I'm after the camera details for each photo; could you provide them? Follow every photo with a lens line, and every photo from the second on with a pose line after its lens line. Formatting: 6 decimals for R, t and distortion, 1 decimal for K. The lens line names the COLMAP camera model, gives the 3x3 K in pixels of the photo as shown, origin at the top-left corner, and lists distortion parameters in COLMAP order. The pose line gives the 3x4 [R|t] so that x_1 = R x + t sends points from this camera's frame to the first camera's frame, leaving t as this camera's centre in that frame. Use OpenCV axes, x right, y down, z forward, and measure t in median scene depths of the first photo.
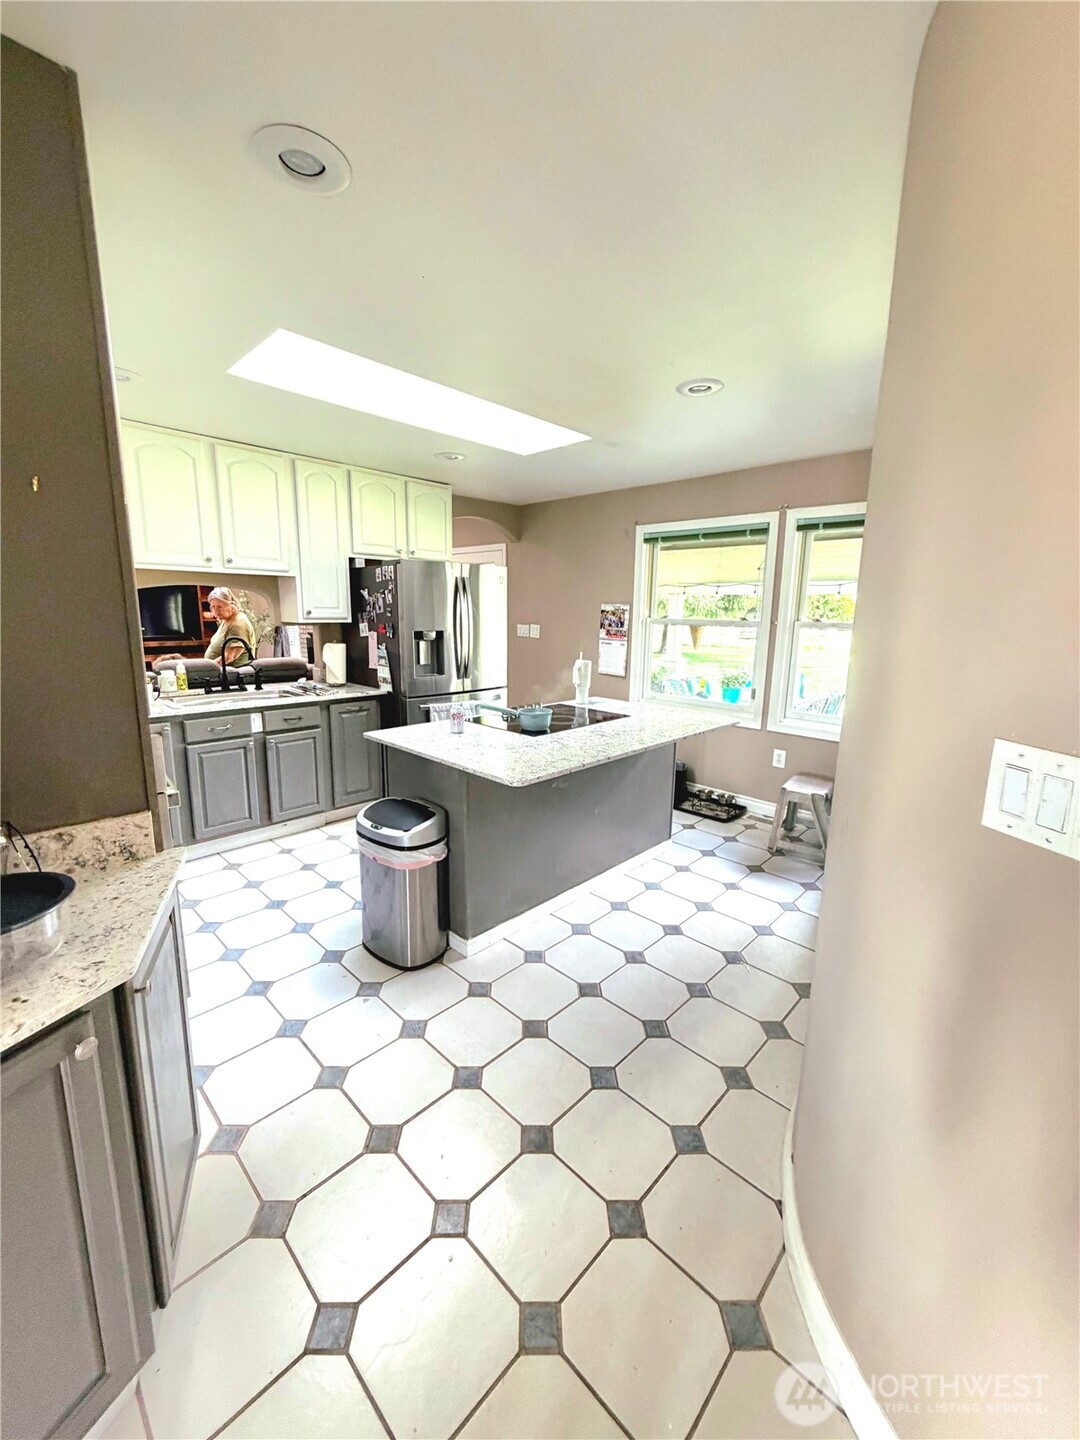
lens RADIAL K [[578.9, 0, 540.0], [0, 578.9, 720.0], [0, 0, 1]] dist [-0.000522, -0.000154]
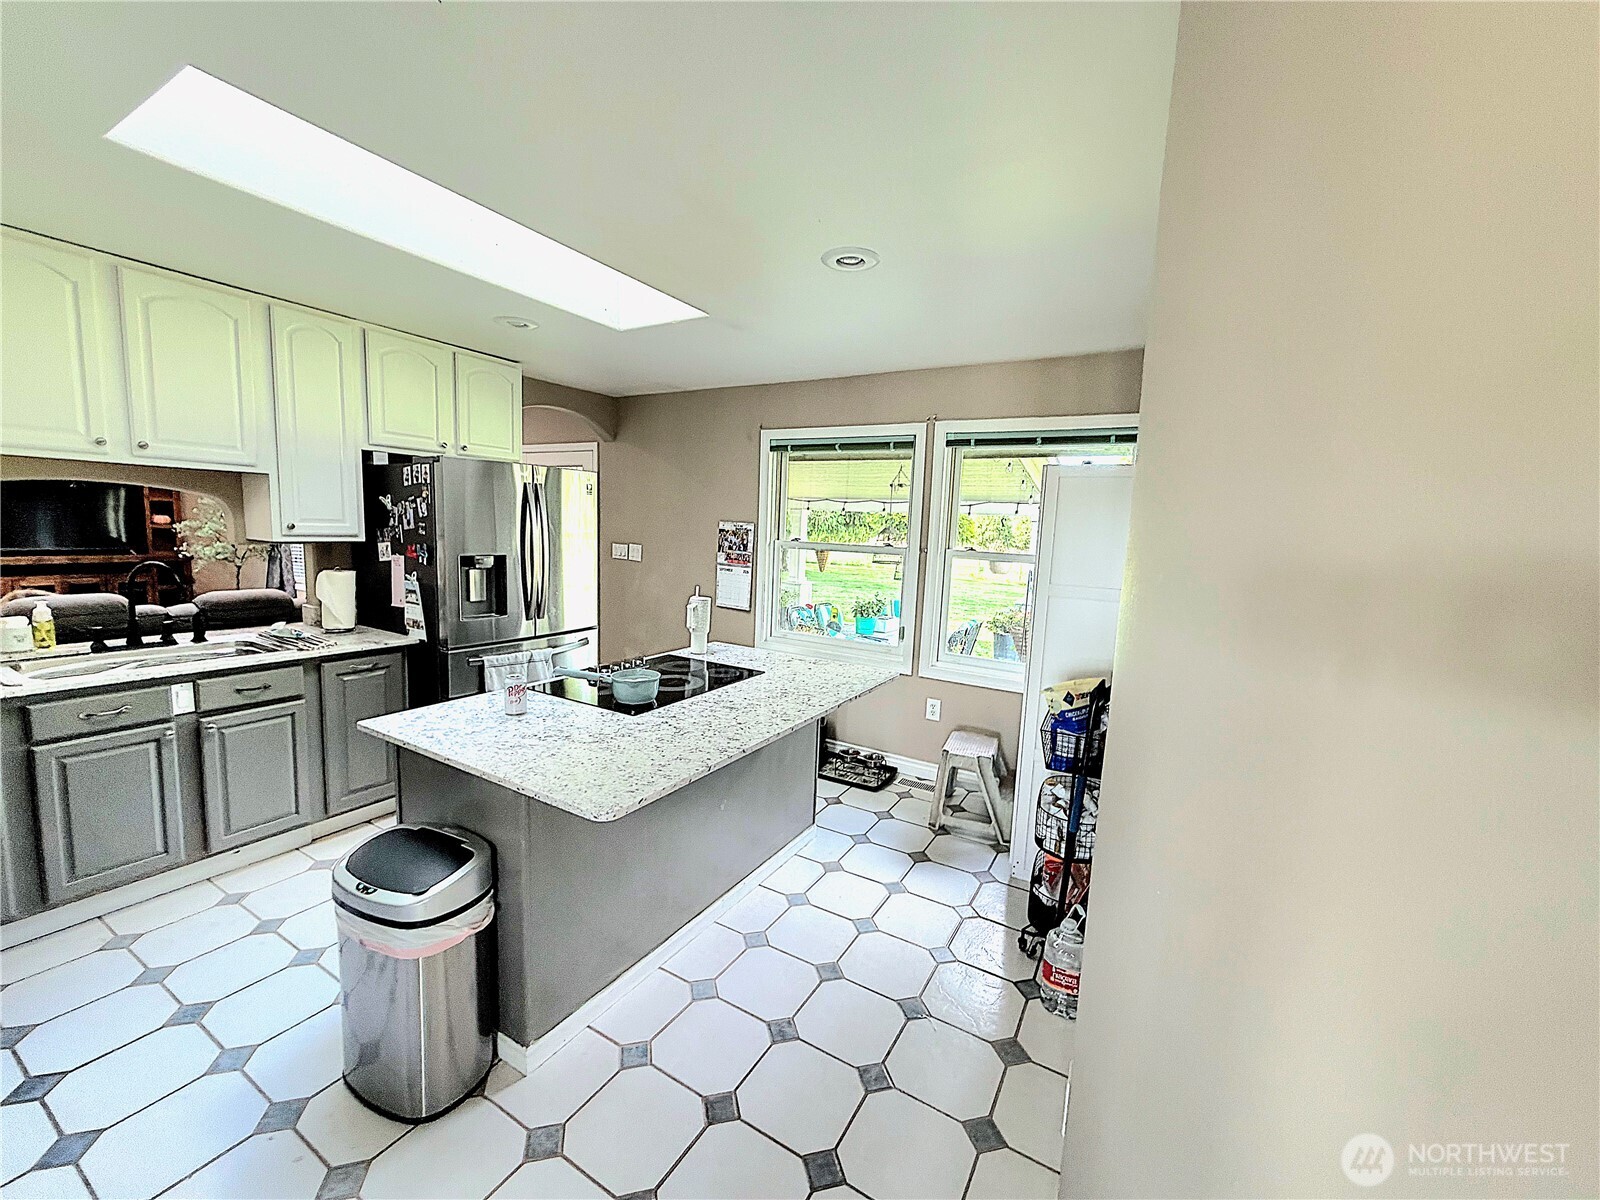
lens RADIAL K [[643.3, 0, 800.0], [0, 643.3, 600.0], [0, 0, 1]] dist [-0.000522, -0.000154]
pose [[0.971215, -0.003902, 0.238171, -0.000019], [0.019543, 0.997800, -0.063345, -0.040372], [-0.237400, 0.066176, 0.969155, 0.133034]]
